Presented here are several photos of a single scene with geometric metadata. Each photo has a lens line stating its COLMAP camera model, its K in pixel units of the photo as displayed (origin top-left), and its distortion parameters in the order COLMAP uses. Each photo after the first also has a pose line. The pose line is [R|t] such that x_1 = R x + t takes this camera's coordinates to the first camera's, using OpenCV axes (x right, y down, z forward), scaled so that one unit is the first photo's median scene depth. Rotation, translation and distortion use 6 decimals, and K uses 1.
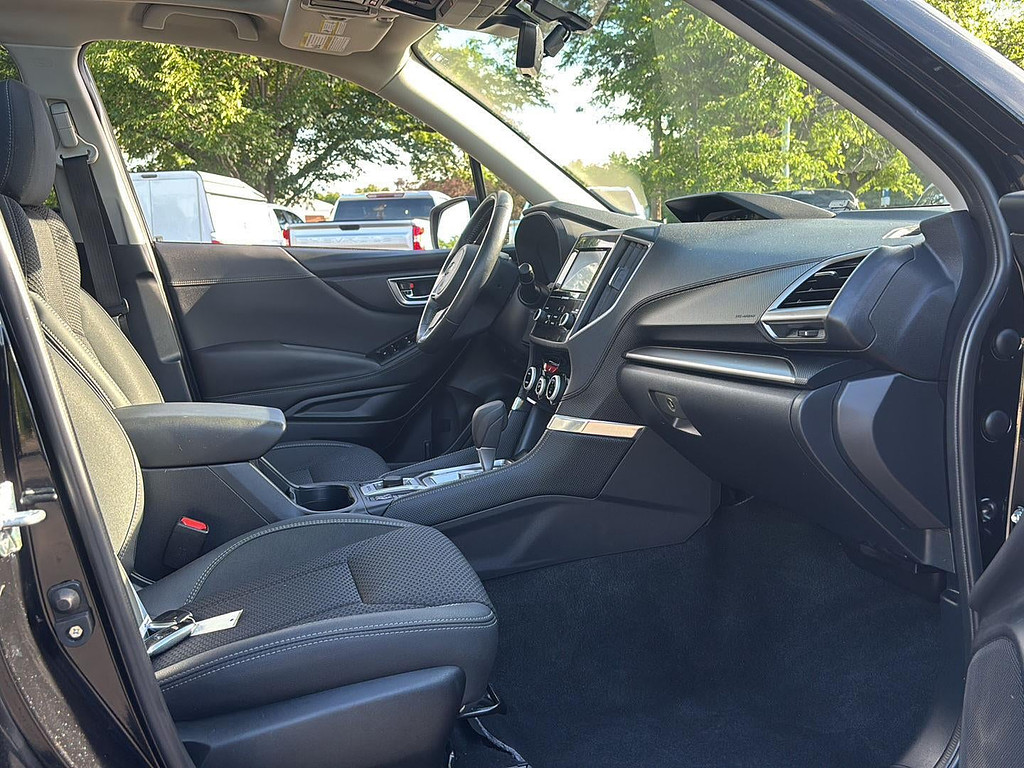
lens RADIAL K [[995.3, 0, 513.8], [0, 995.3, 399.1], [0, 0, 1]] dist [0.109103, -0.204486]
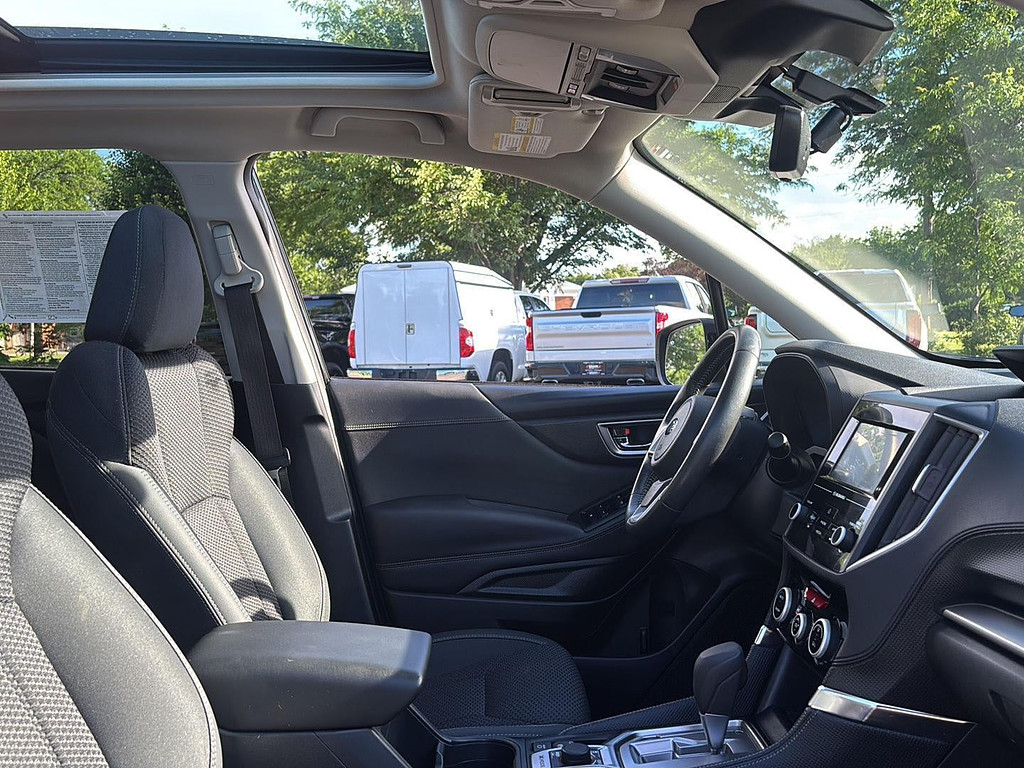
lens RADIAL K [[995.3, 0, 513.8], [0, 995.3, 399.1], [0, 0, 1]] dist [0.109103, -0.204486]
pose [[0.970249, 0.020615, -0.241232, 0.000129], [-0.039150, 0.996615, -0.072294, -0.012267], [0.238925, 0.079587, 0.967771, 0.031969]]
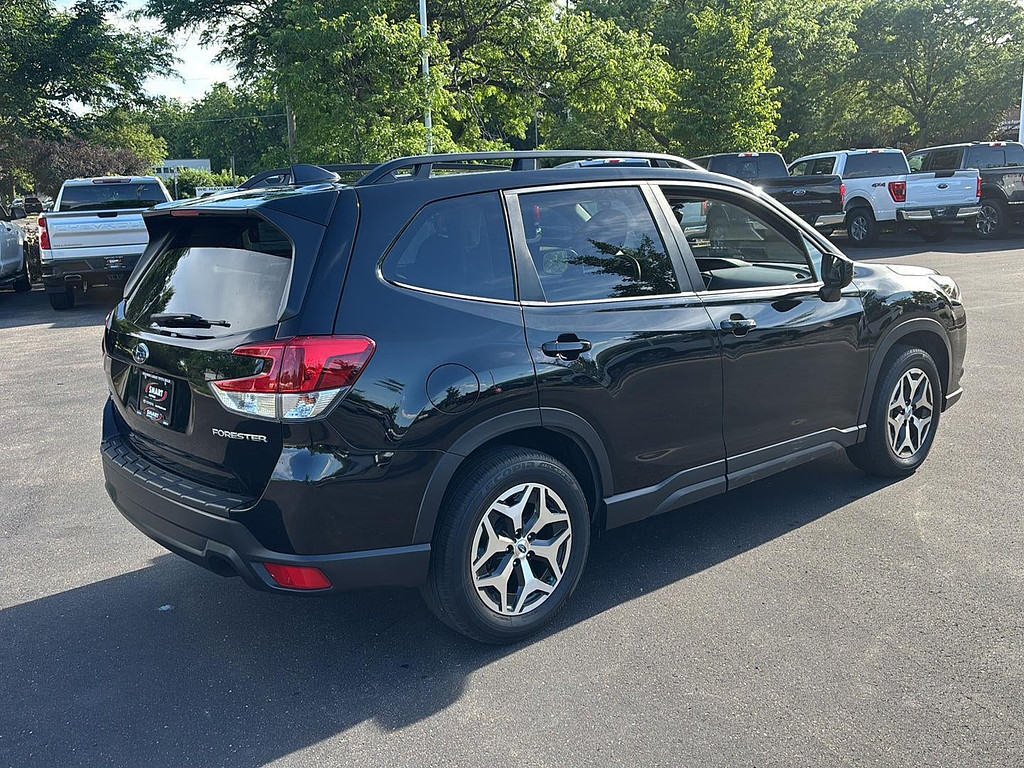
lens RADIAL K [[995.3, 0, 513.8], [0, 995.3, 399.1], [0, 0, 1]] dist [0.109103, -0.204486]
pose [[0.908106, -0.102957, 0.405886, -0.197977], [0.082824, 0.994315, 0.066913, -0.003963], [-0.410468, -0.027147, 0.911471, -0.185899]]
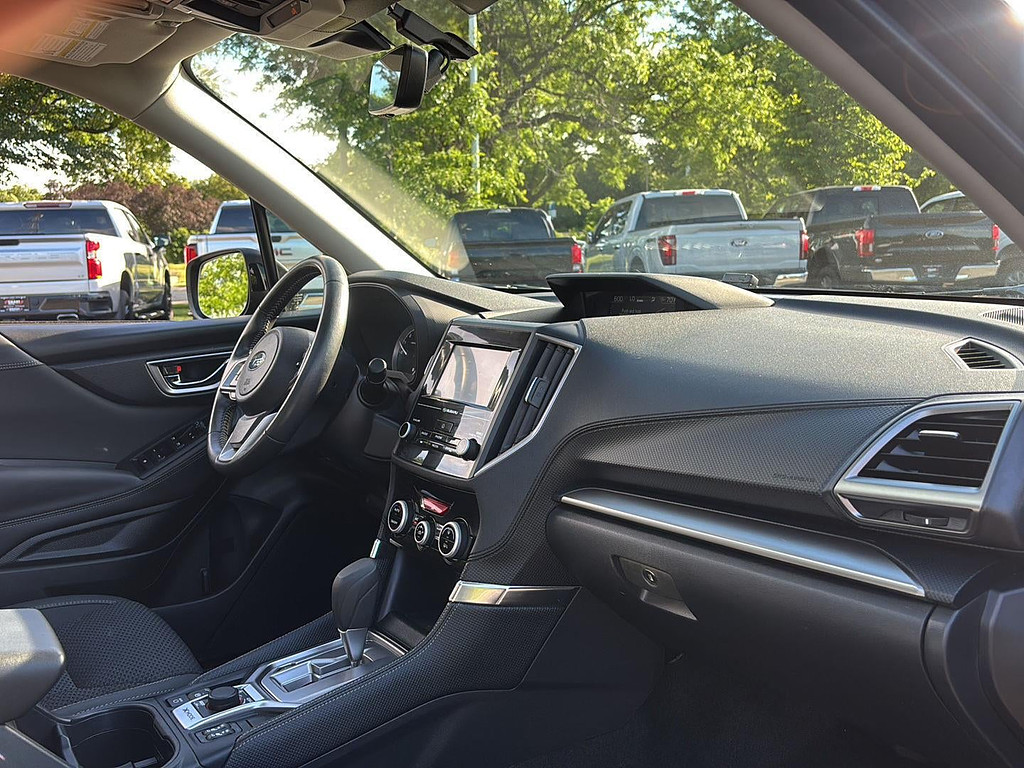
lens RADIAL K [[998.9, 0, 512.0], [0, 998.9, 384.0], [0, 0, 1]] dist [0.097529, -0.160460]
pose [[0.952418, -0.042495, 0.301818, -0.014628], [0.049377, 0.998665, -0.015203, -0.012238], [-0.300769, 0.029383, 0.953244, 0.030323]]
